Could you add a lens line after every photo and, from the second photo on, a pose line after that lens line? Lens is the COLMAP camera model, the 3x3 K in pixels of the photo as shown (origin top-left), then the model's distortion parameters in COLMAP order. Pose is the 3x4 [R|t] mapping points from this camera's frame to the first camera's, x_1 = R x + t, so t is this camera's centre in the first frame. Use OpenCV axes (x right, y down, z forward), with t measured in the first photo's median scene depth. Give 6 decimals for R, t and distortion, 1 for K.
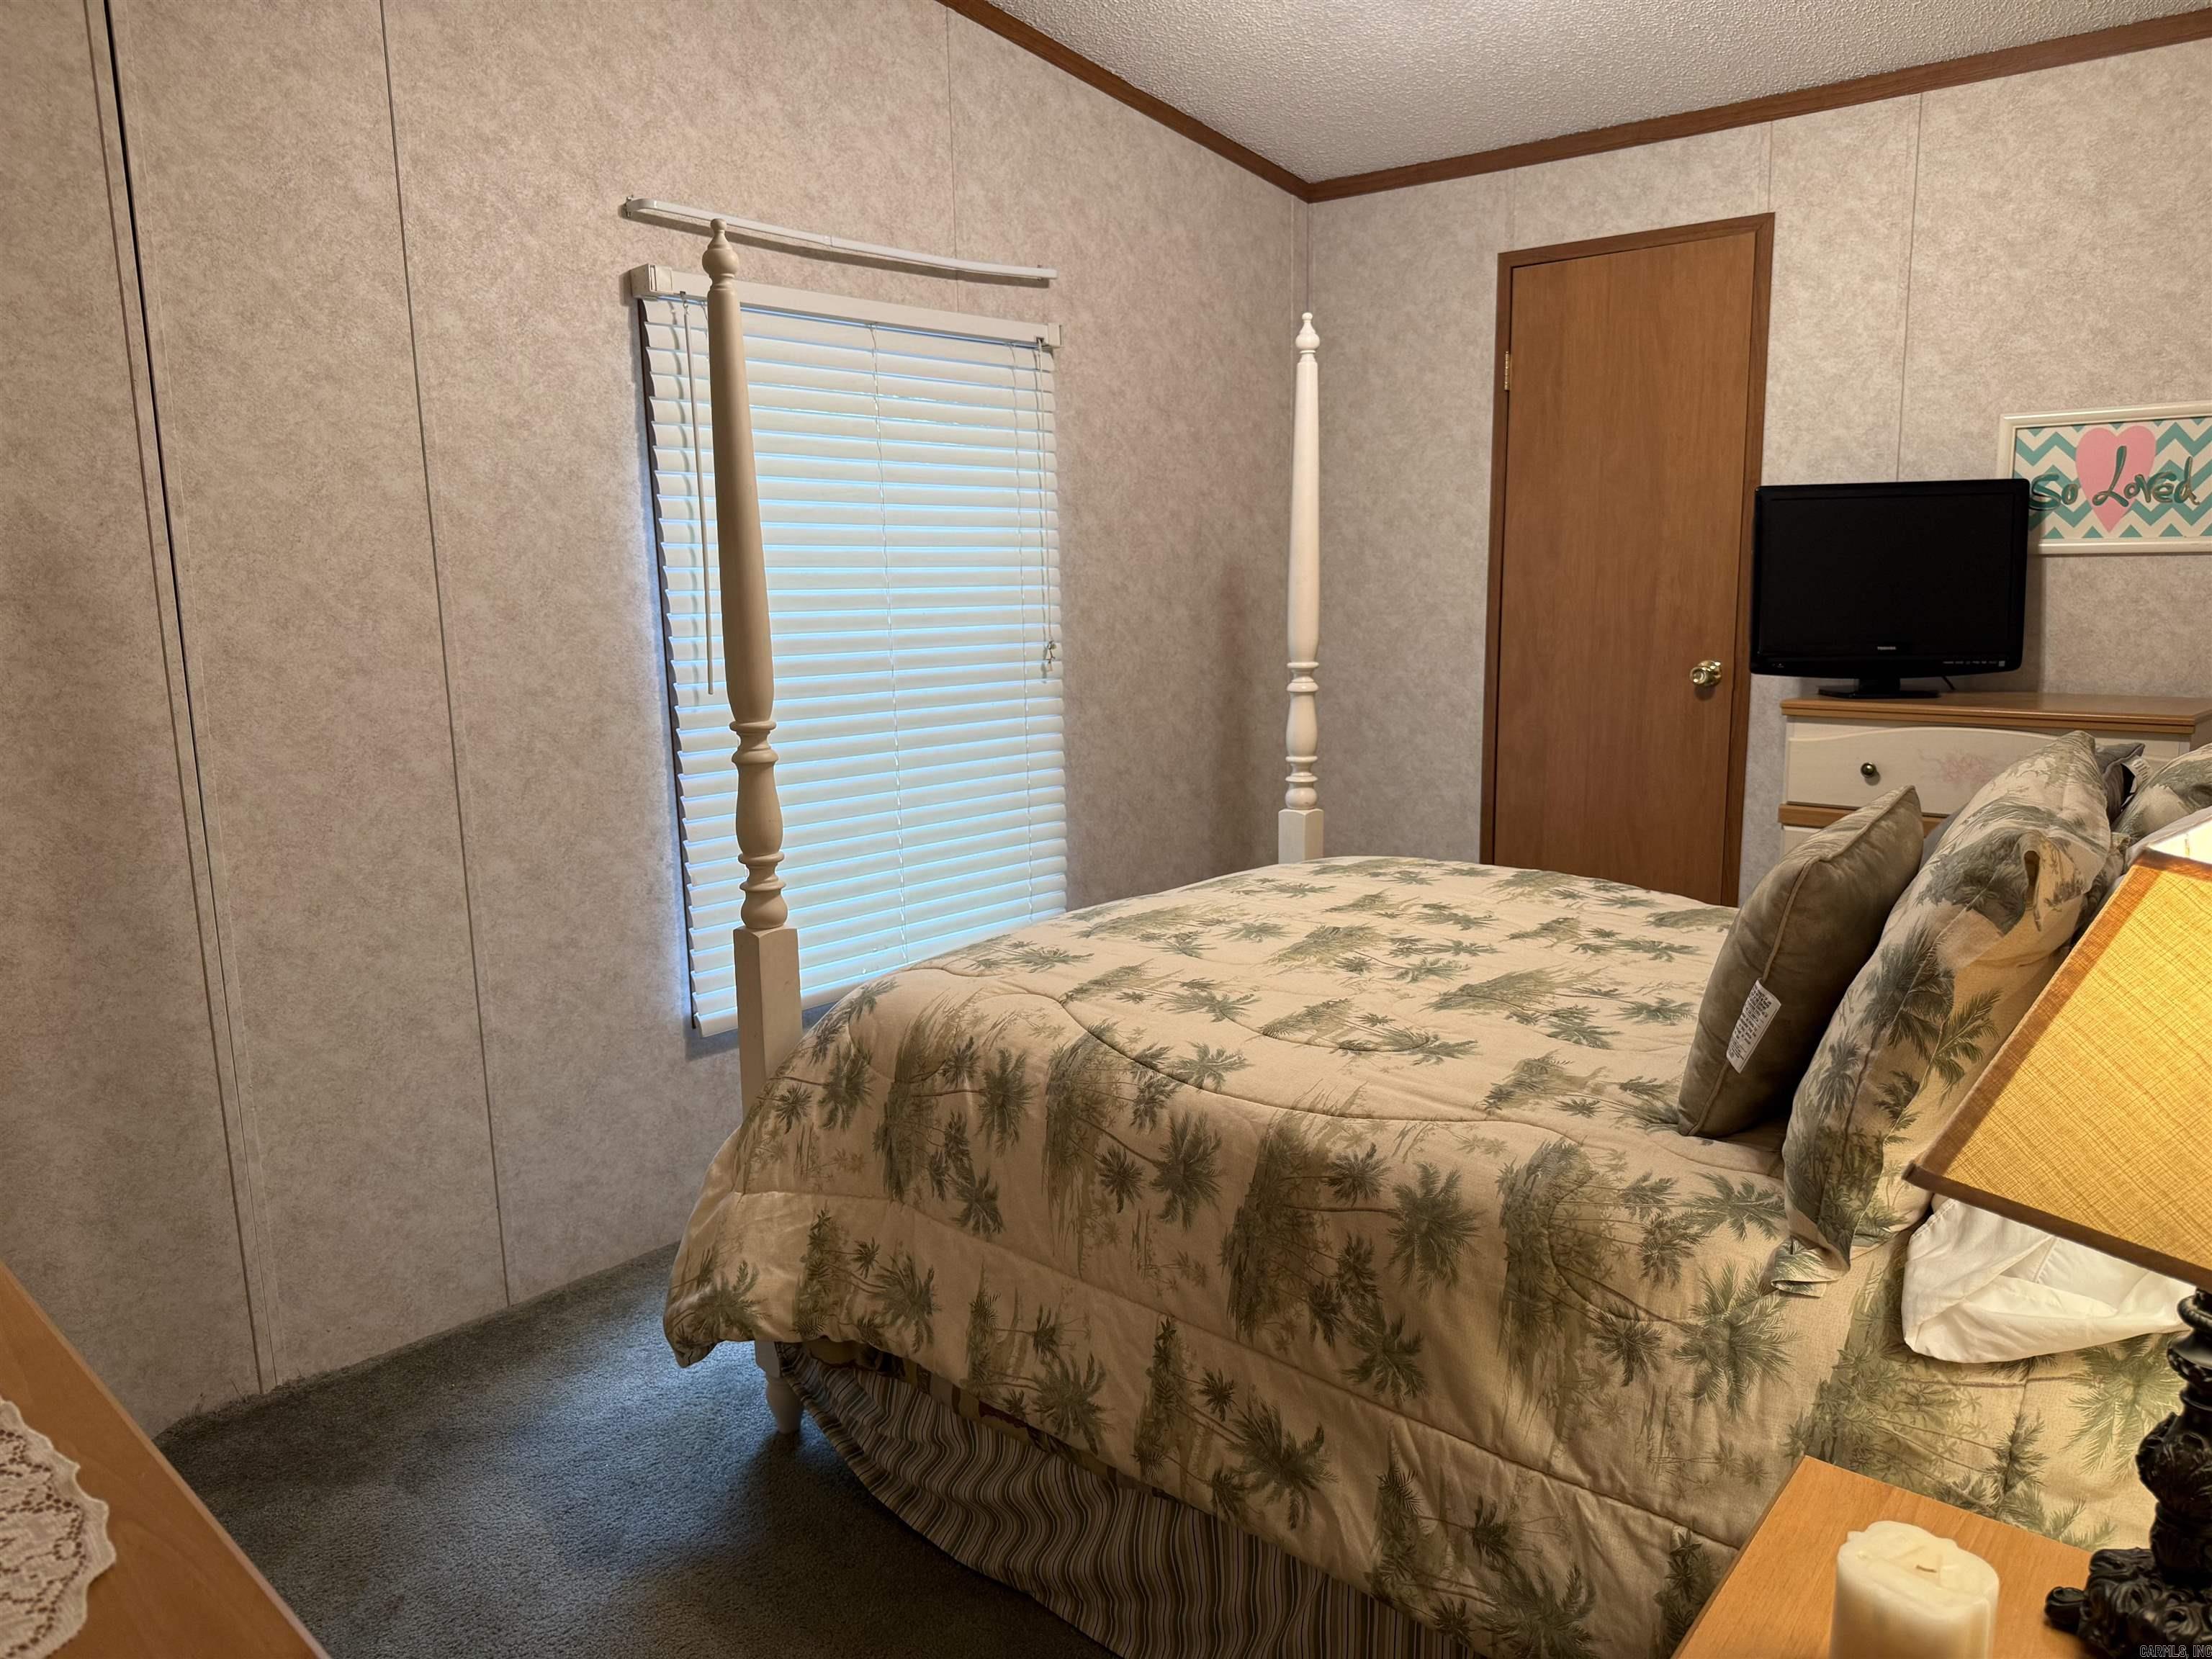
lens RADIAL K [[1578.8, 0, 1091.2], [0, 1578.8, 840.1], [0, 0, 1]] dist [0.063376, -0.076499]
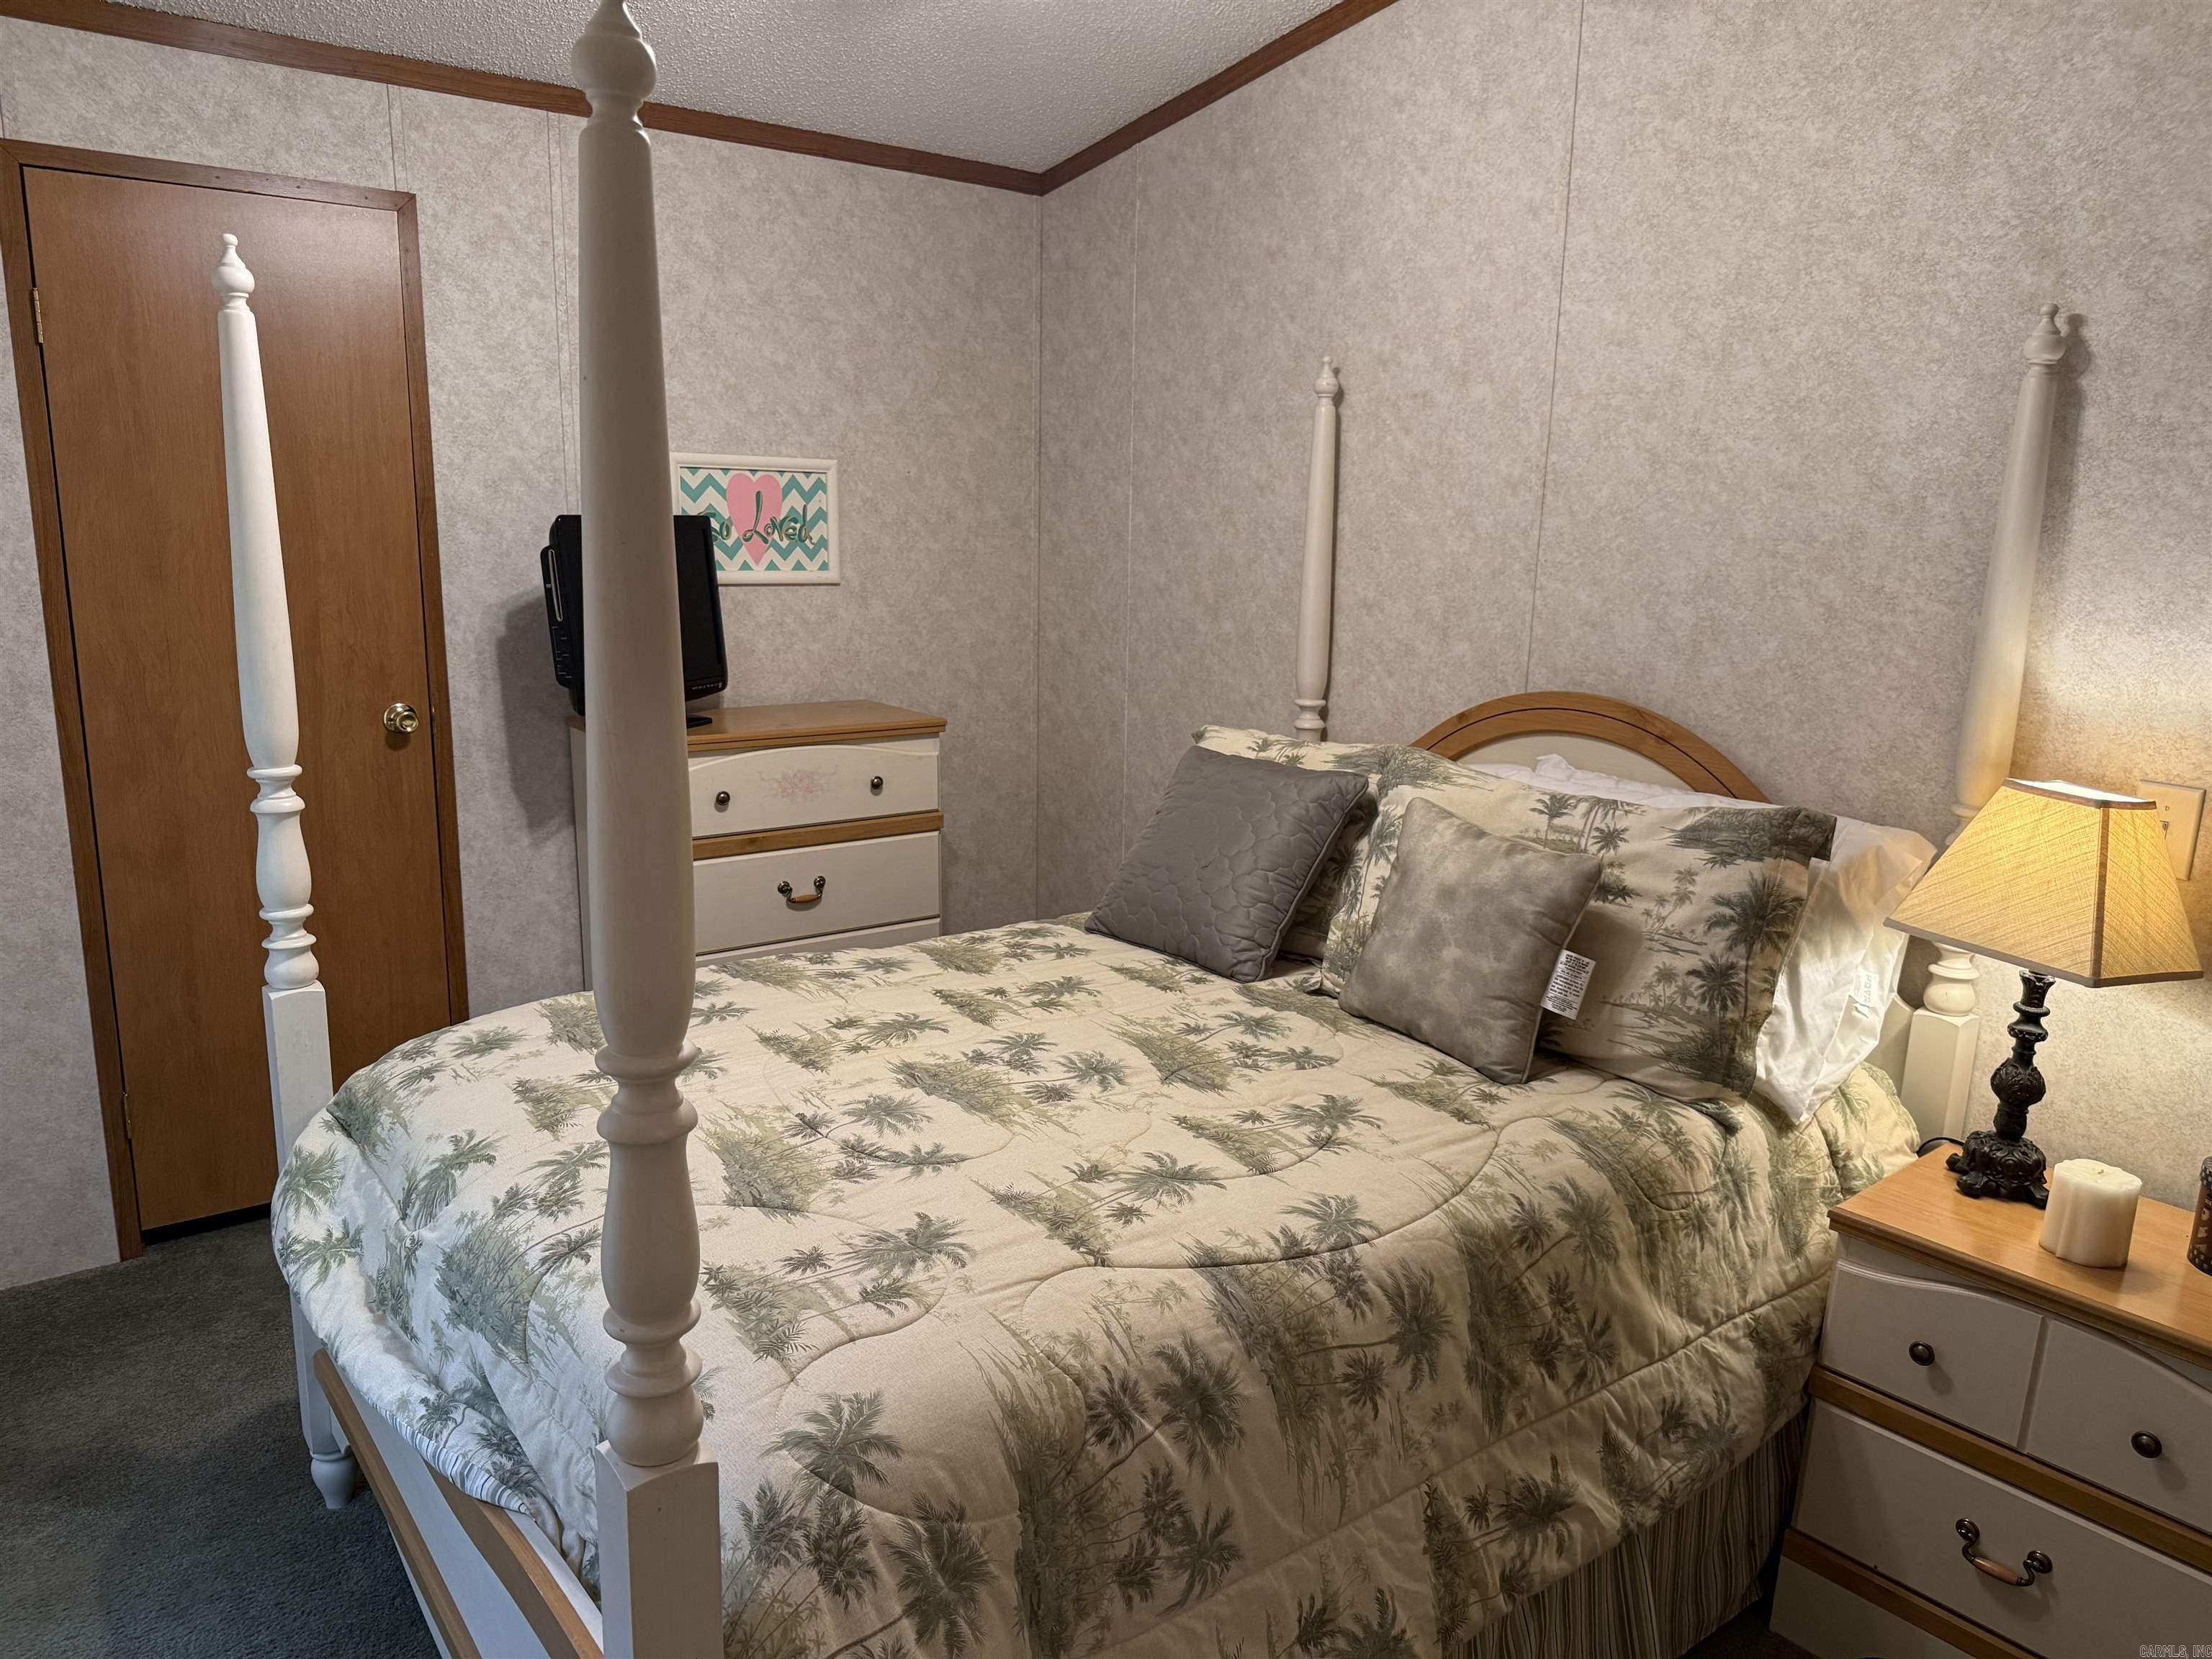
lens RADIAL K [[1540.4, 0, 1106.0], [0, 1540.4, 870.6], [0, 0, 1]] dist [0.103930, -0.190793]
pose [[0.158327, -0.201039, 0.966704, -0.633058], [0.151532, 0.972402, 0.177406, -0.189539], [-0.975690, 0.118398, 0.184421, 0.780070]]
